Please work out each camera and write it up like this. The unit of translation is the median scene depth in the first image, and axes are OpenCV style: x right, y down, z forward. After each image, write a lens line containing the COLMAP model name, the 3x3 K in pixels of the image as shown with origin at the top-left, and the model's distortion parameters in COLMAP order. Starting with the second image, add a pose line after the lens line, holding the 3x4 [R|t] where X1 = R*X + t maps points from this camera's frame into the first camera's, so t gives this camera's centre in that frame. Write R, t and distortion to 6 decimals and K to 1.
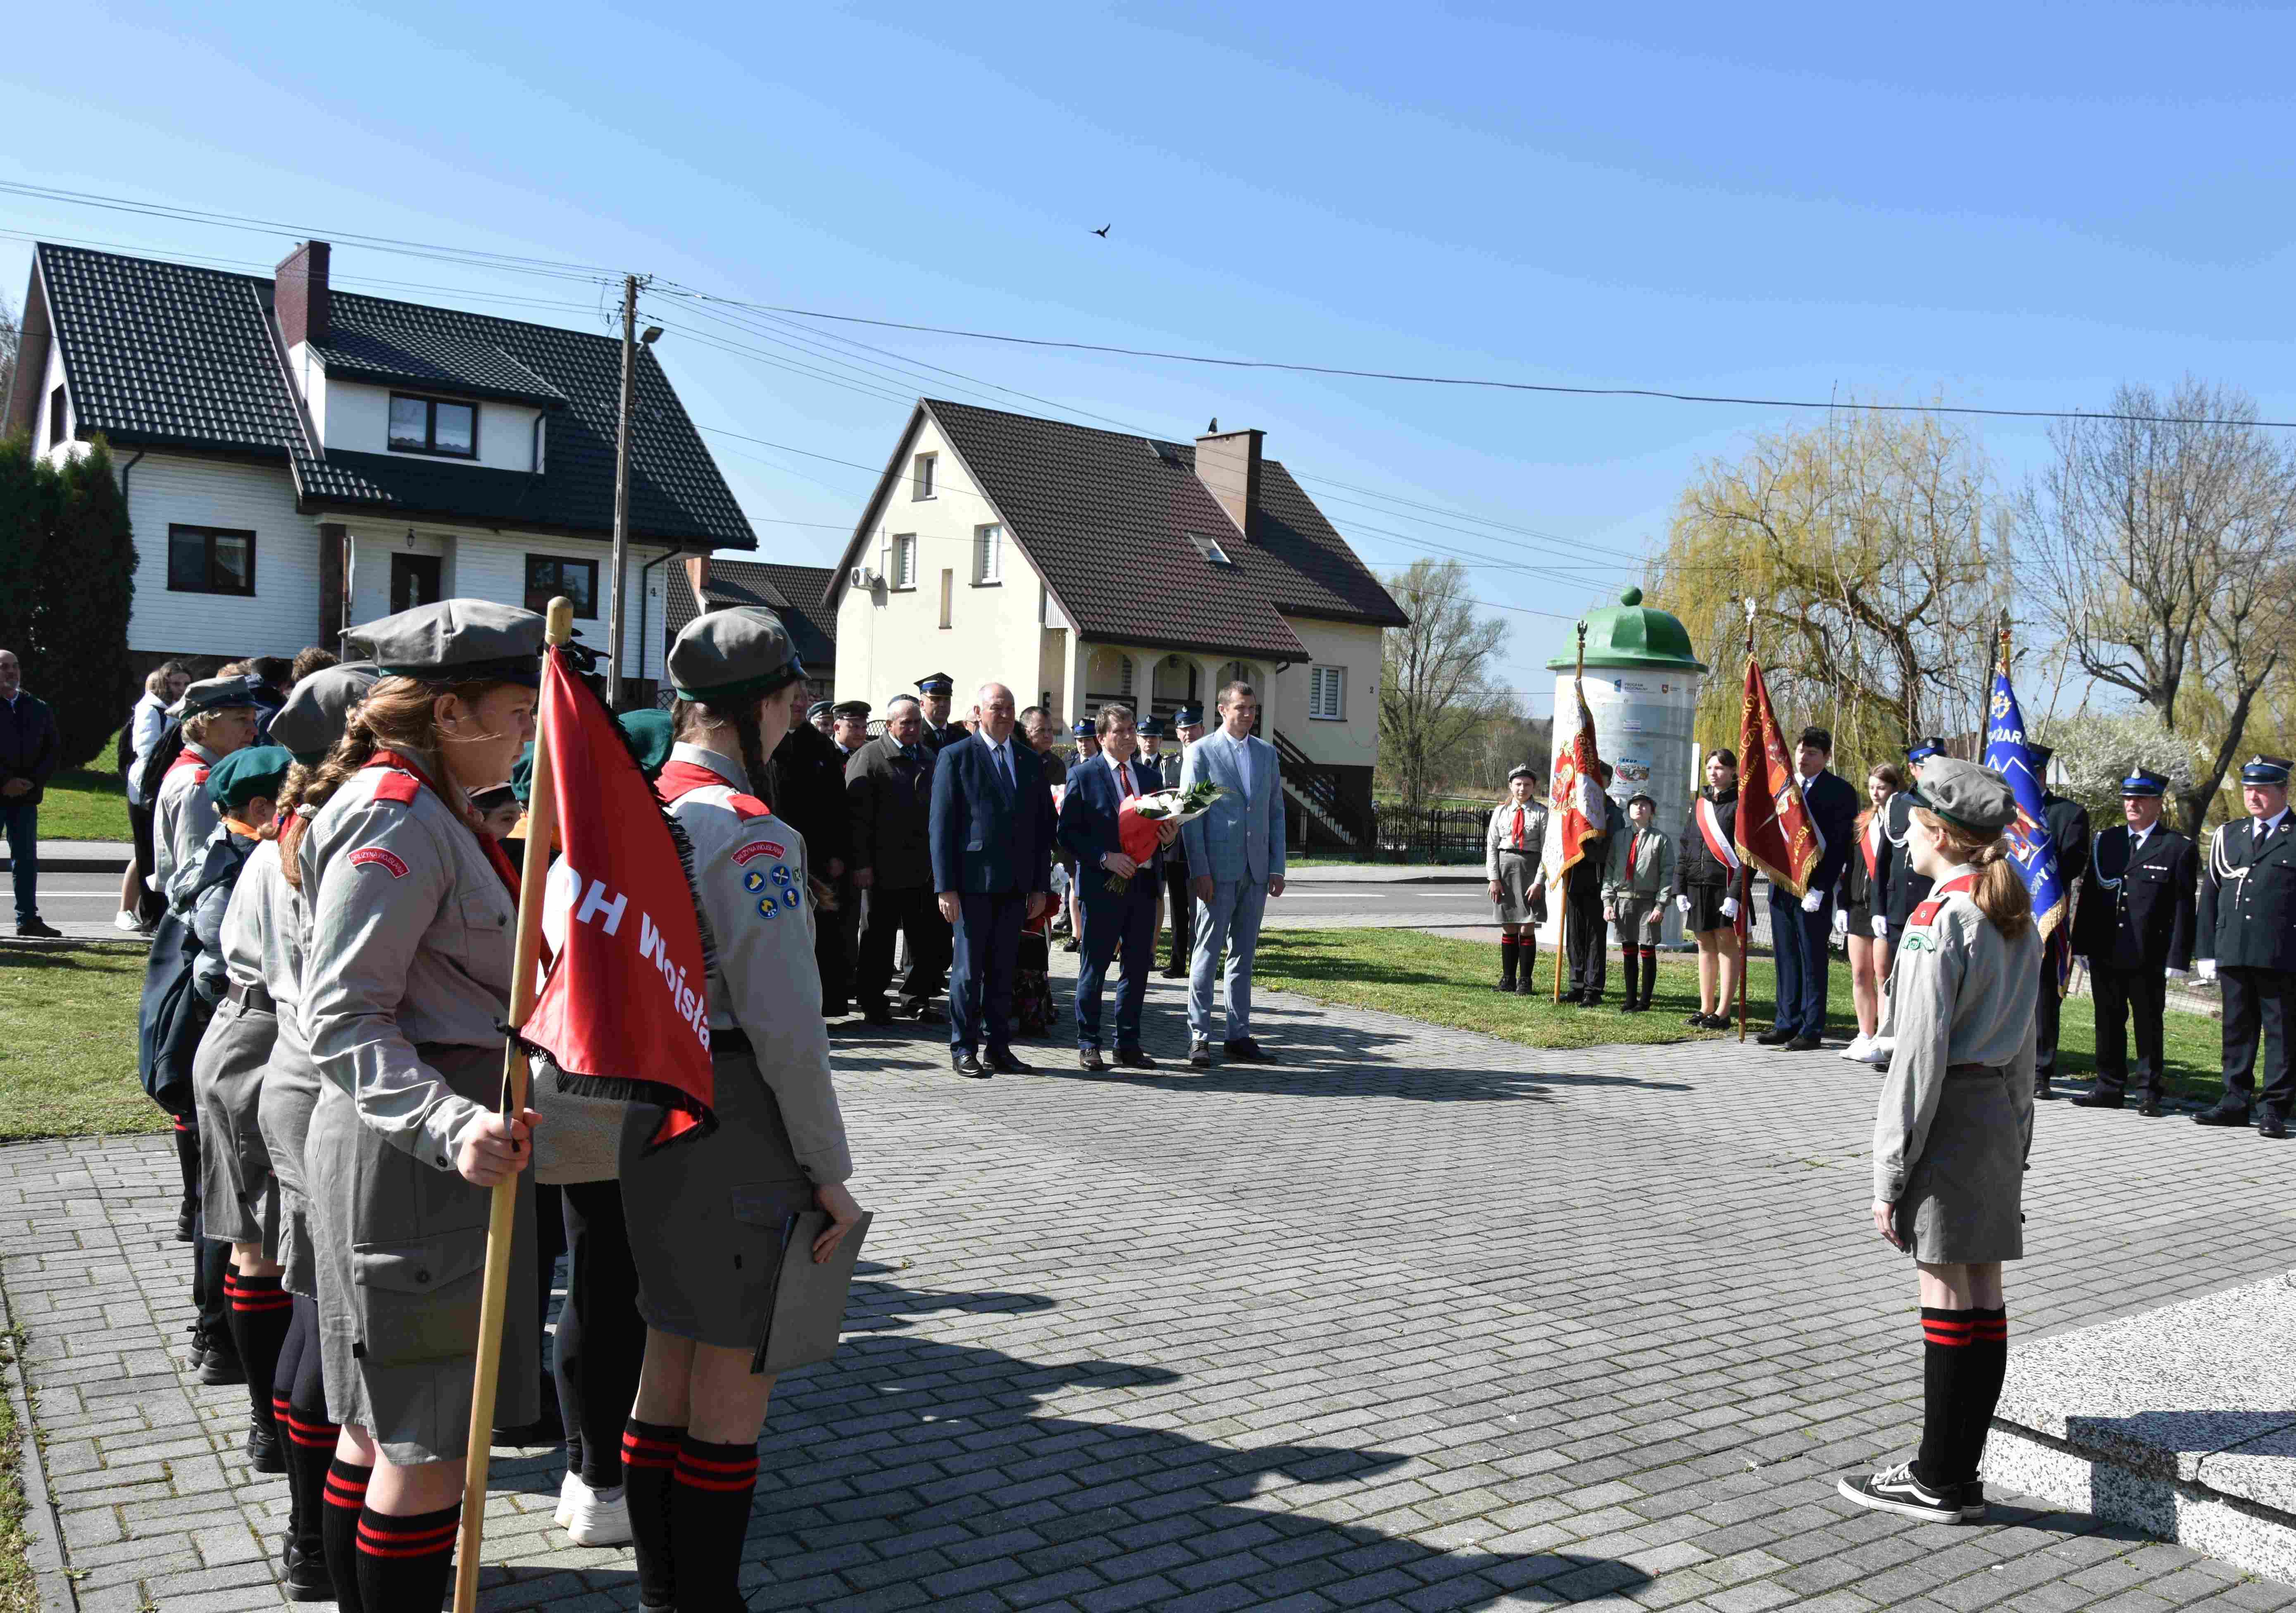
lens RADIAL K [[1939.8, 0, 1239.1], [0, 1939.8, 819.3], [0, 0, 1]] dist [-0.038309, -0.001292]
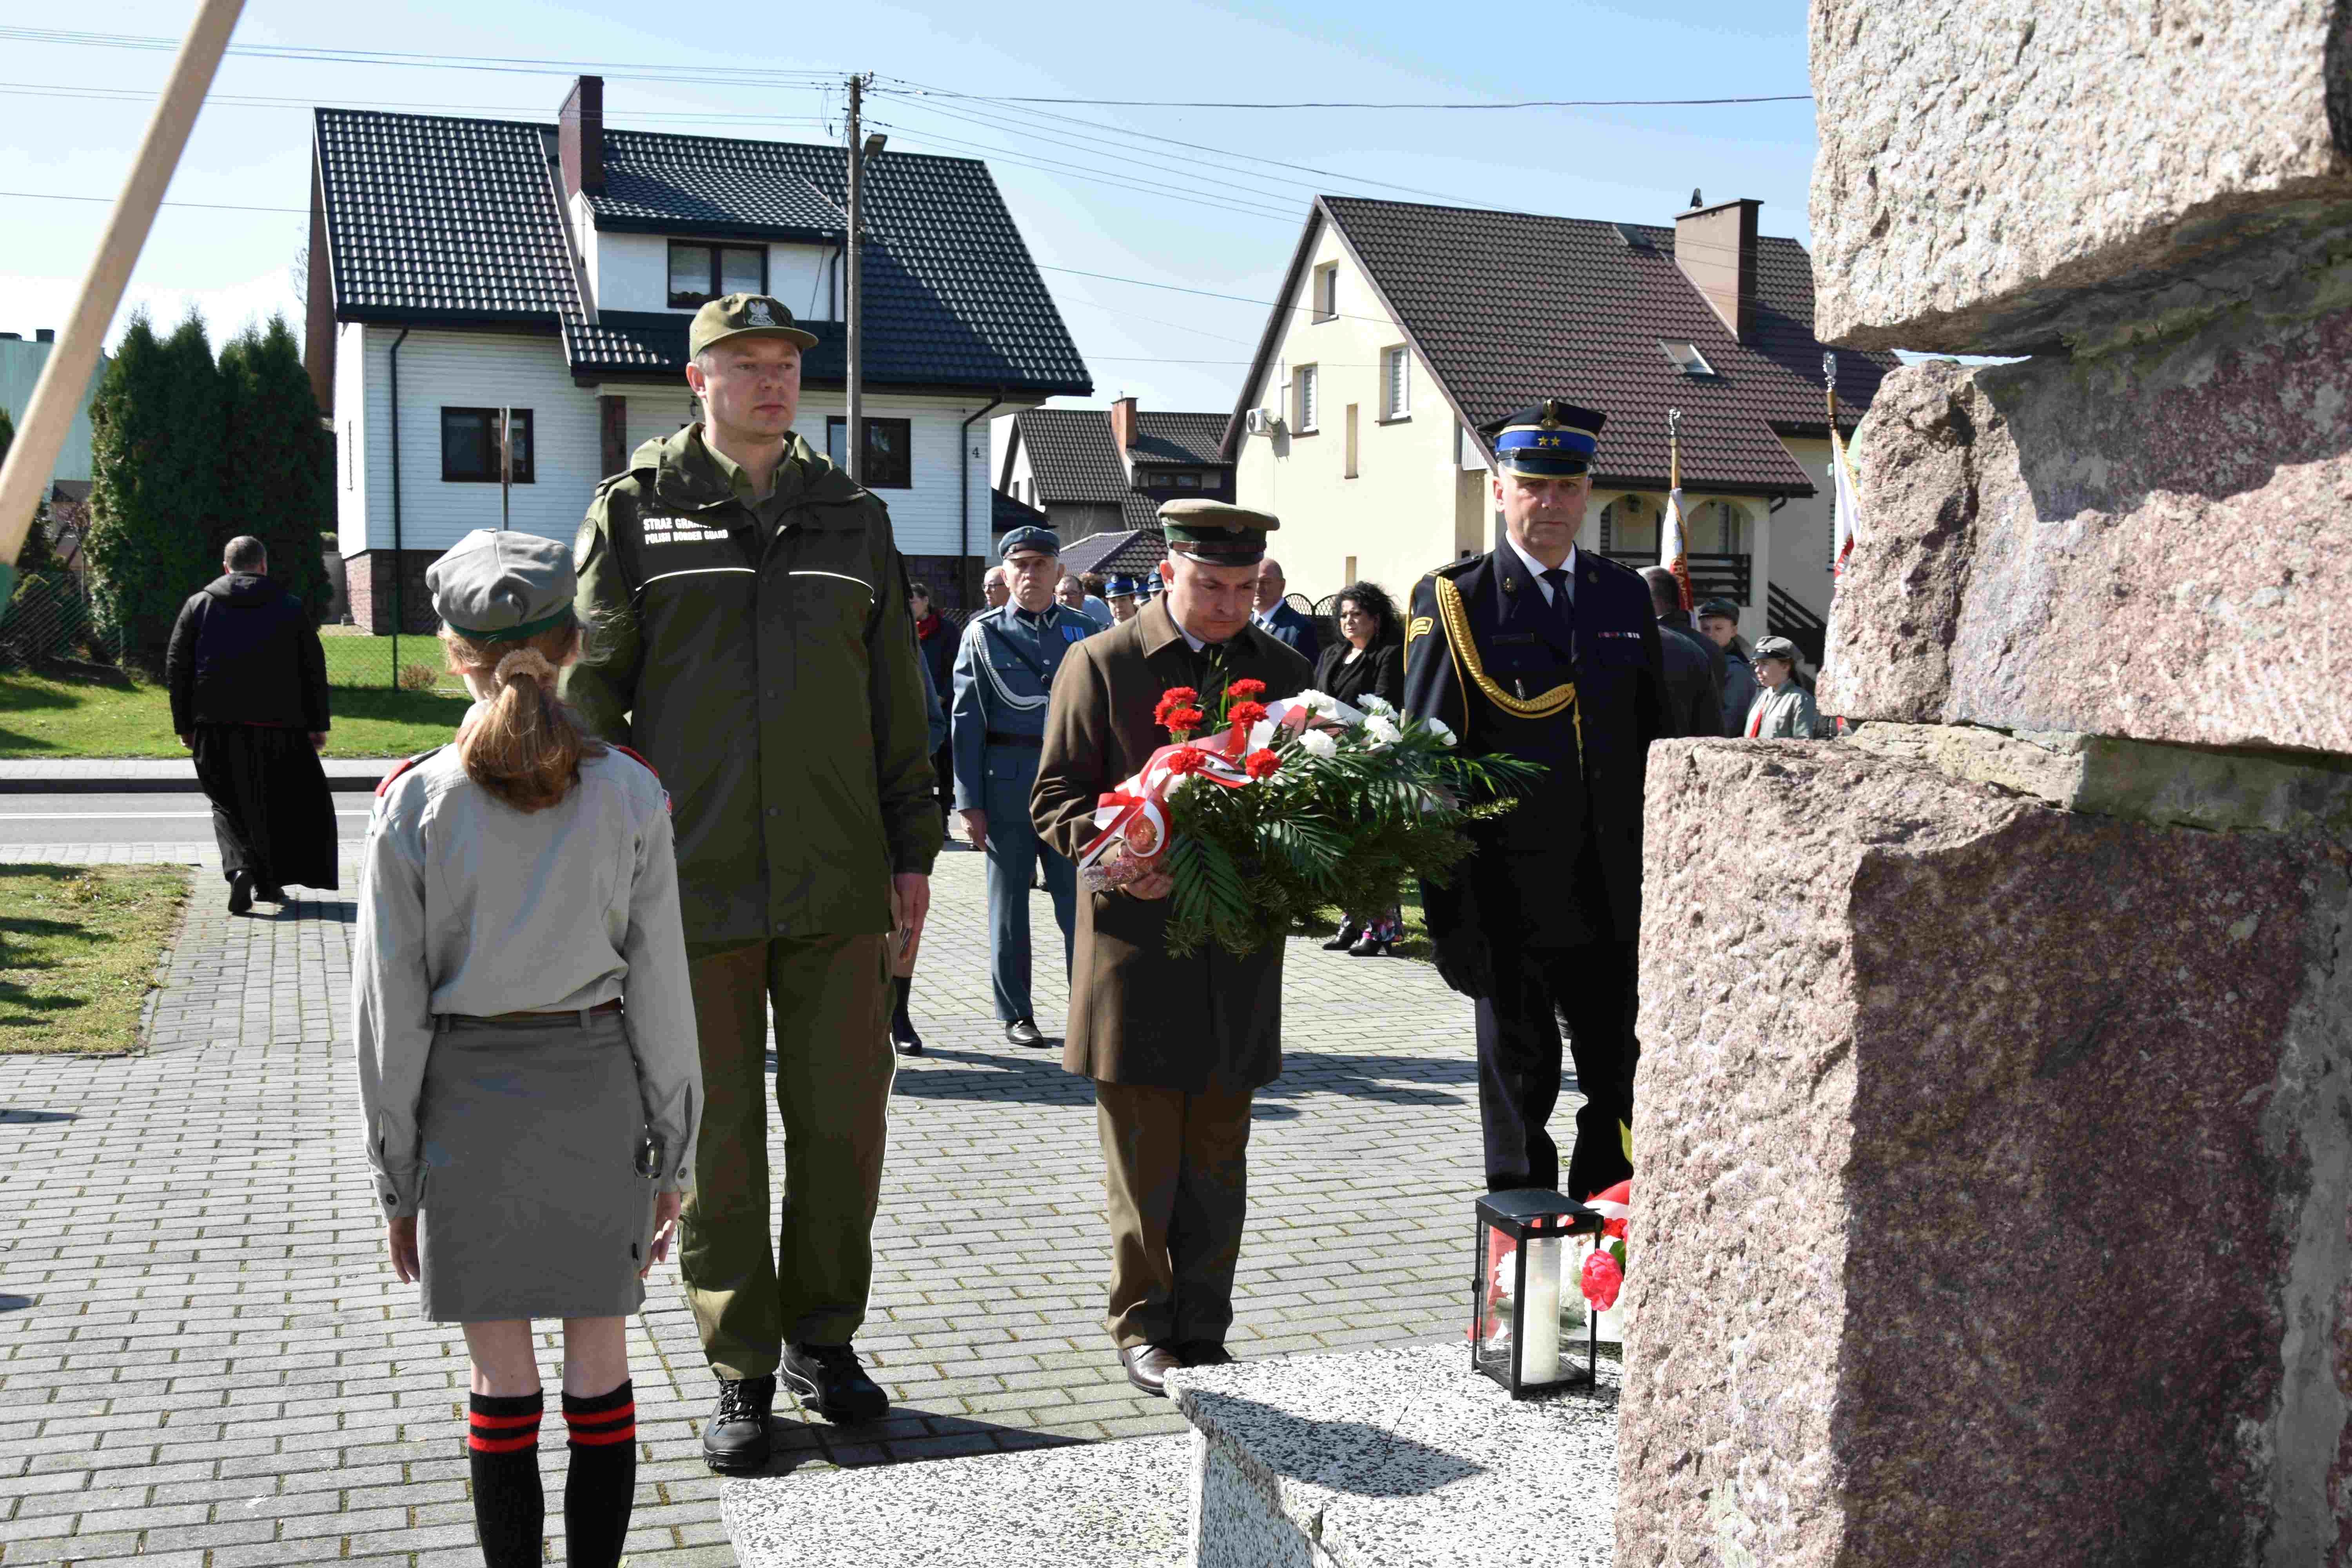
lens RADIAL K [[2356.2, 0, 1171.2], [0, 2356.2, 802.6], [0, 0, 1]] dist [-0.038584, 0.025840]
pose [[0.953572, -0.014848, -0.300800, 0.099750], [0.025909, 0.999125, 0.032817, 0.004630], [0.300049, -0.039087, 0.953123, 0.040509]]
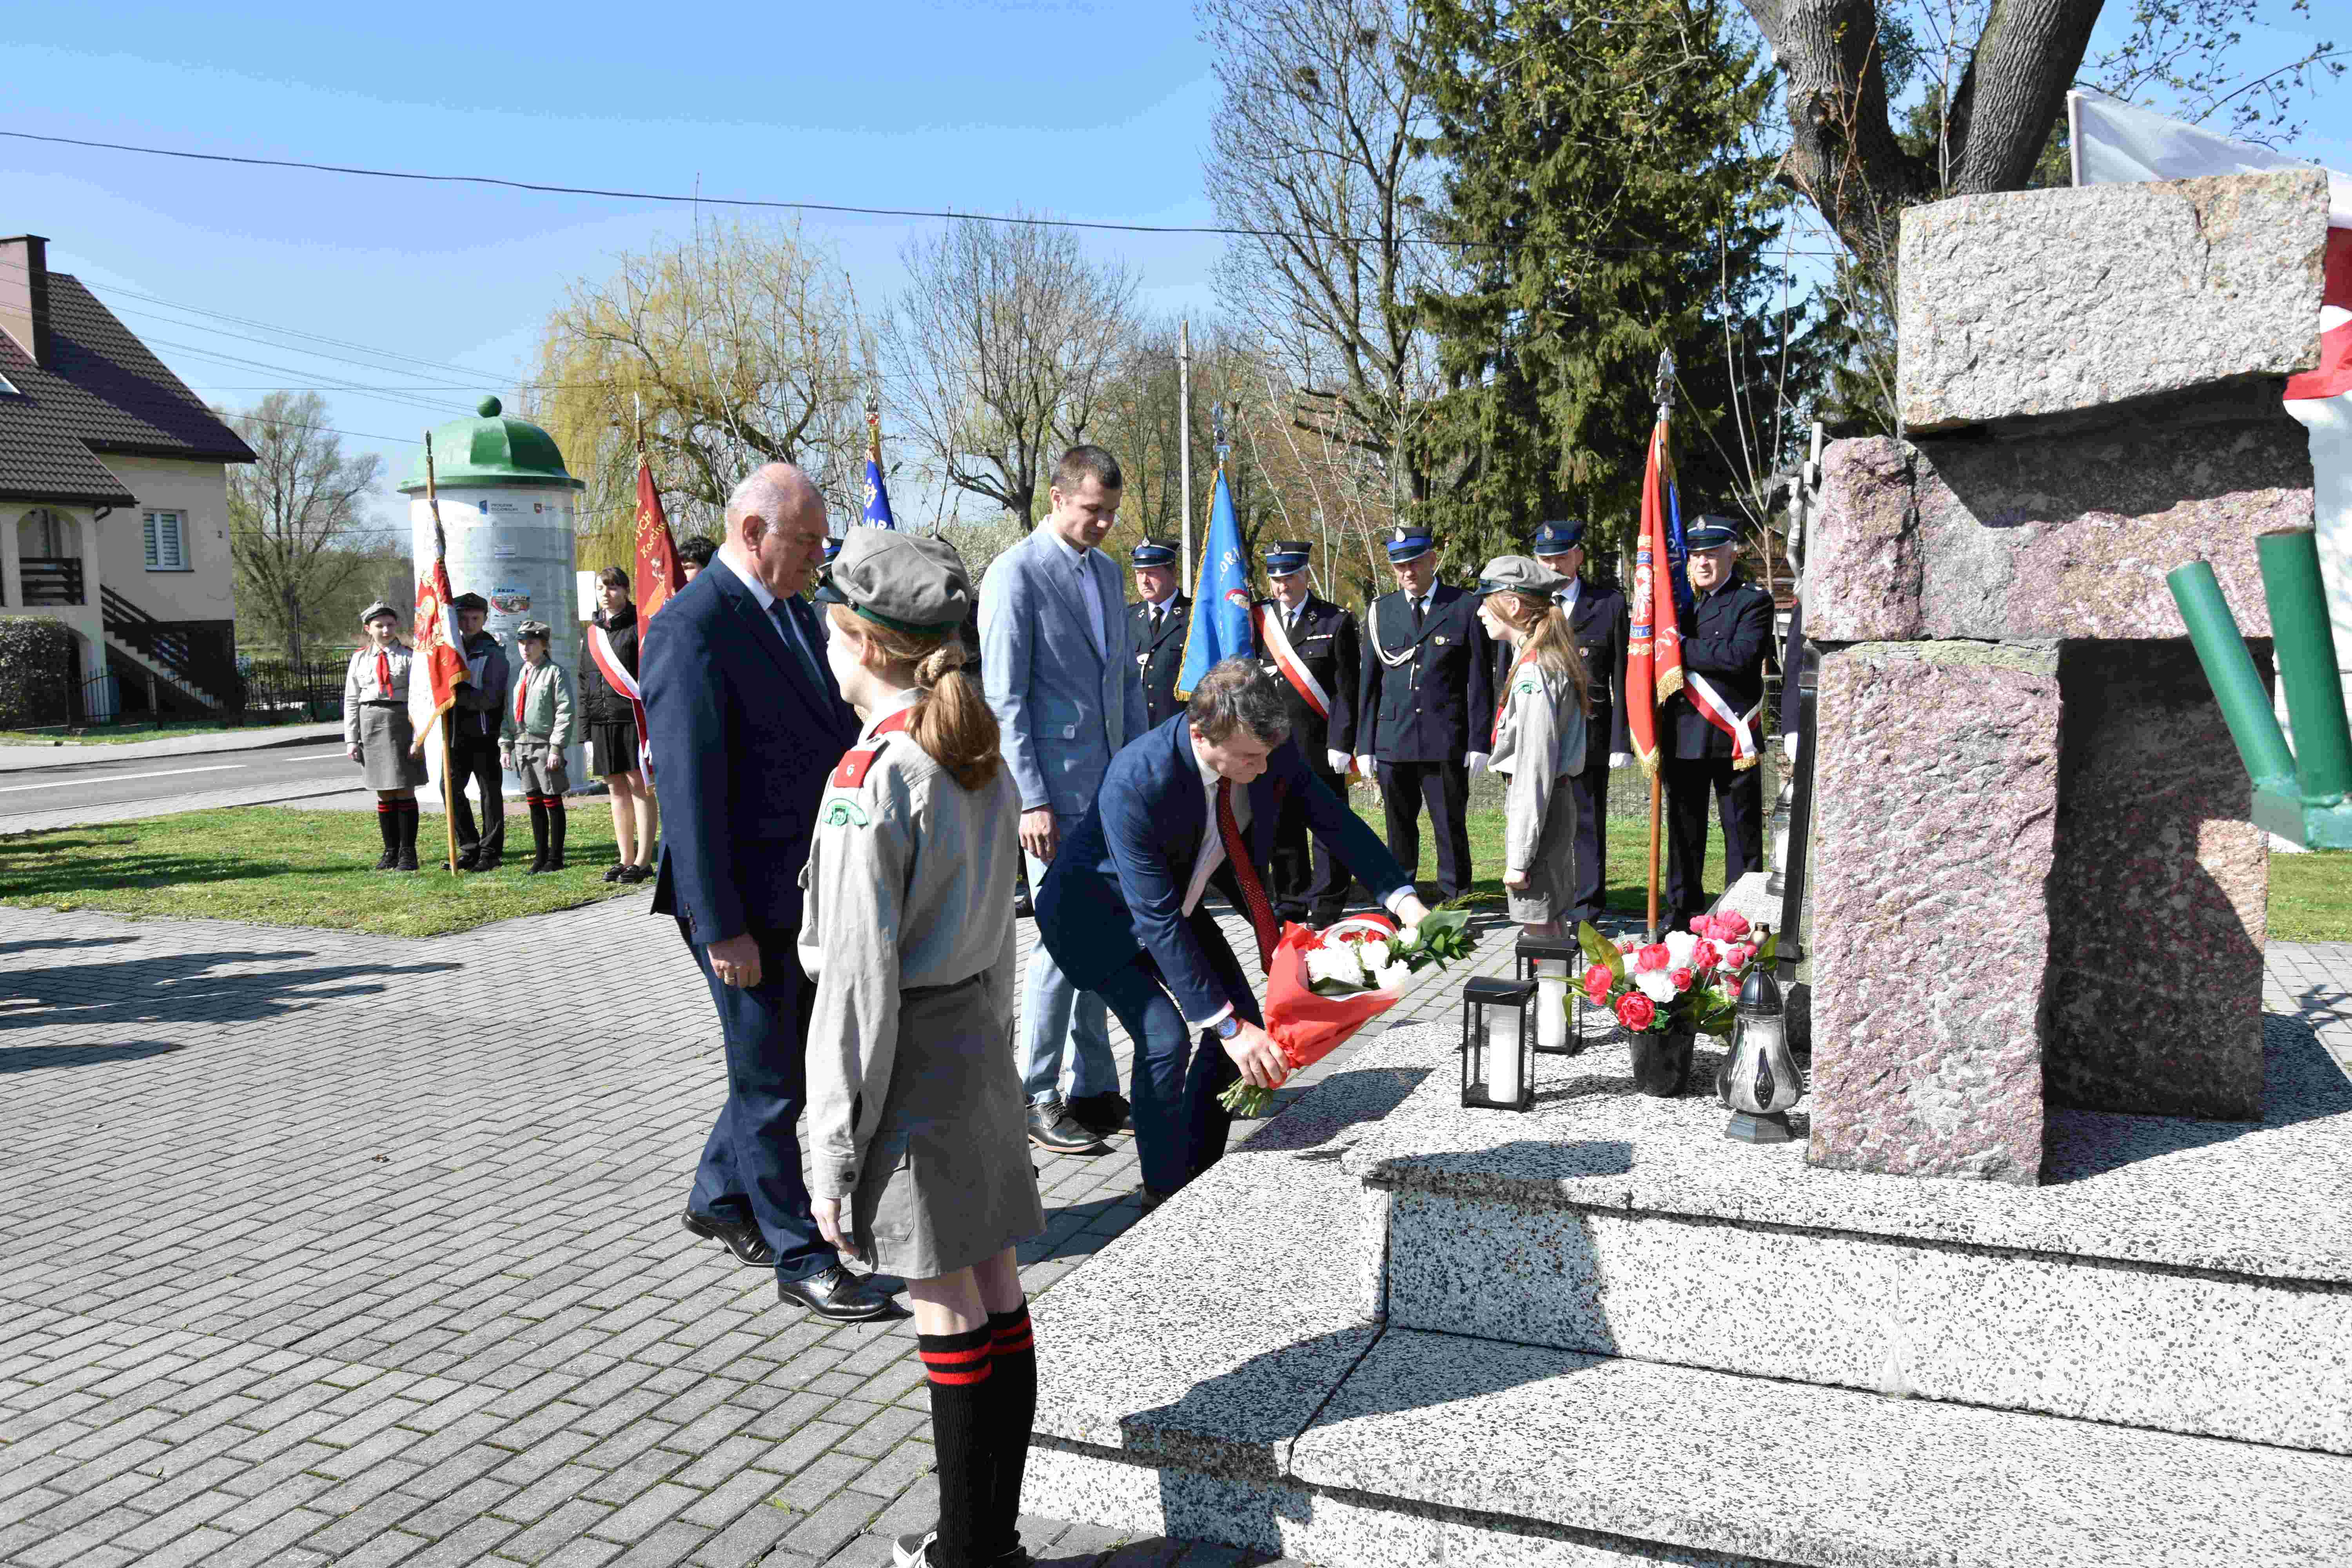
lens RADIAL K [[1865.2, 0, 1175.0], [0, 1865.2, 797.5], [0, 0, 1]] dist [-0.024944, -0.001473]
pose [[0.860869, -0.119177, 0.494672, 0.015604], [0.078085, 0.991611, 0.103010, 0.000140], [-0.502799, -0.050052, 0.862953, 0.047968]]
